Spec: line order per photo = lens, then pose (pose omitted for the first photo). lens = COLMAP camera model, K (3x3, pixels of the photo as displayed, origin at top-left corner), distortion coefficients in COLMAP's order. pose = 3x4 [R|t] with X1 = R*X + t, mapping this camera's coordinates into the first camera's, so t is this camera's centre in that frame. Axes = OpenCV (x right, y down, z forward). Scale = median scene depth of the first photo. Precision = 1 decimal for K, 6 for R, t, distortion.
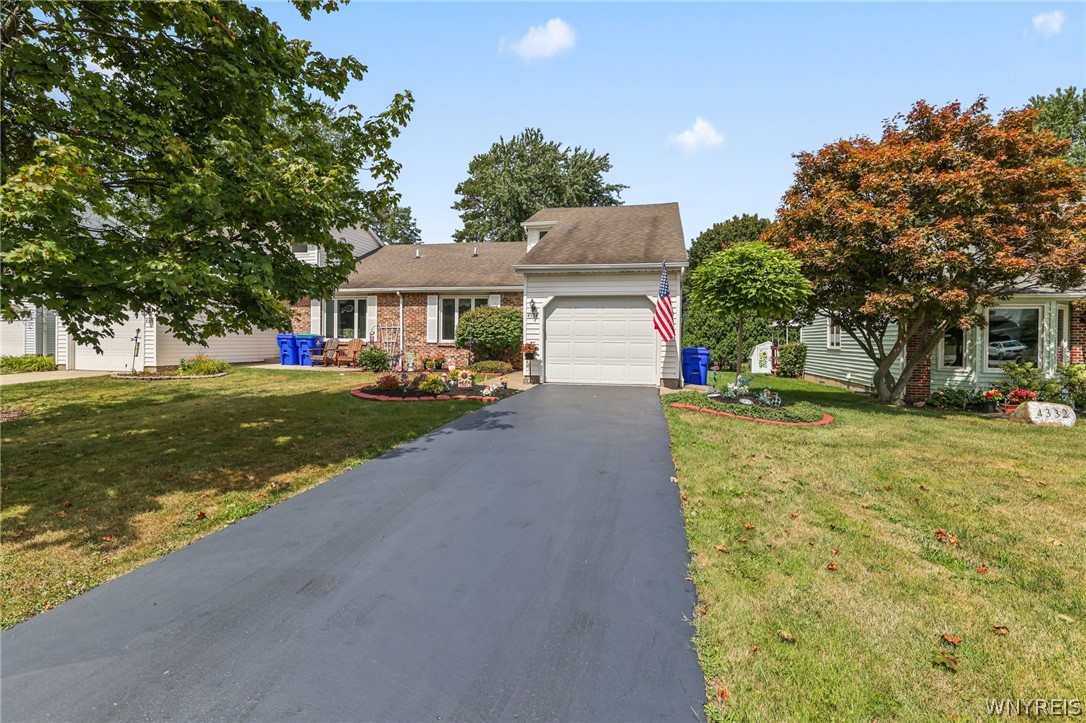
lens RADIAL K [[544.2, 0, 559.6], [0, 544.2, 342.9], [0, 0, 1]] dist [0.003963, 0.000701]
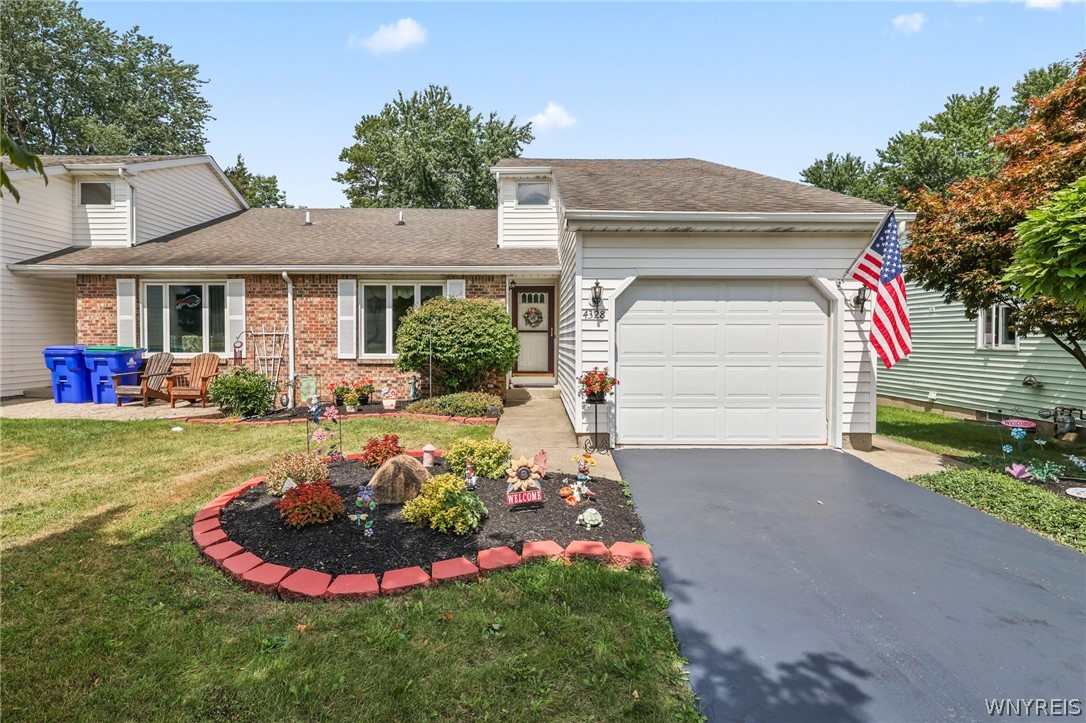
lens RADIAL K [[540.1, 0, 547.0], [0, 540.1, 350.3], [0, 0, 1]] dist [0.002419, 0.000284]
pose [[0.978737, -0.011214, 0.204812, -0.137407], [0.007488, 0.999792, 0.018958, -0.018821], [-0.204982, -0.017021, 0.978618, 0.364638]]
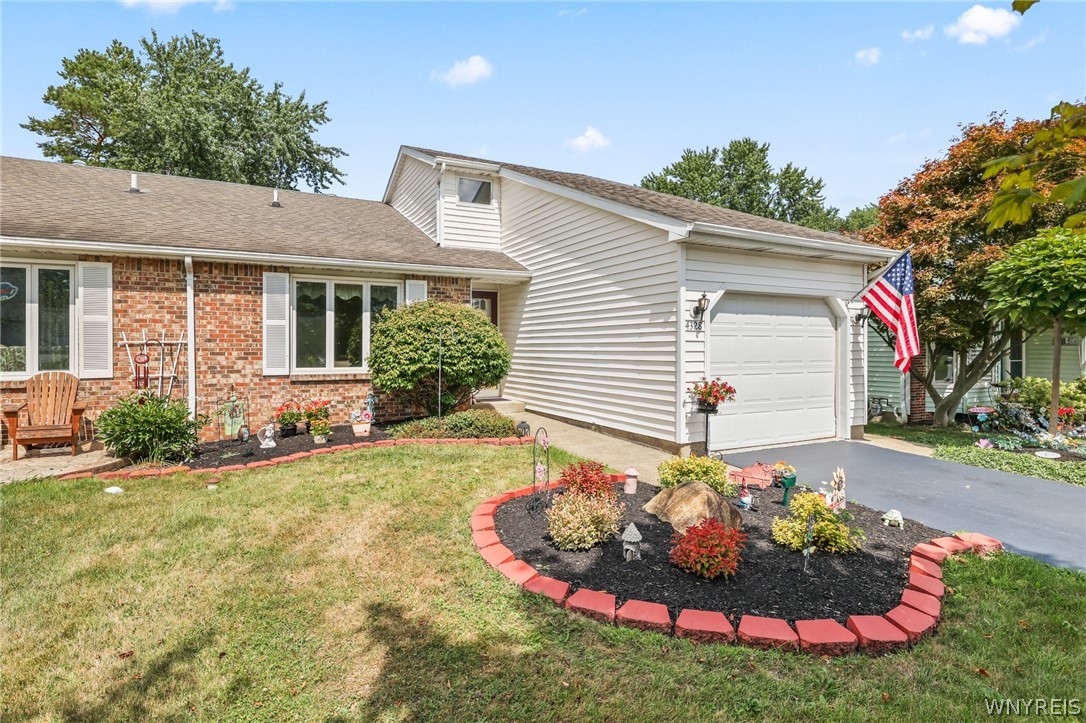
lens RADIAL K [[550.8, 0, 546.6], [0, 550.8, 347.5], [0, 0, 1]] dist [0.000613, -0.000856]
pose [[0.777717, -0.009558, 0.628542, -0.340973], [0.008826, 0.999952, 0.004284, -0.023204], [-0.628553, 0.002216, 0.777764, 0.481147]]
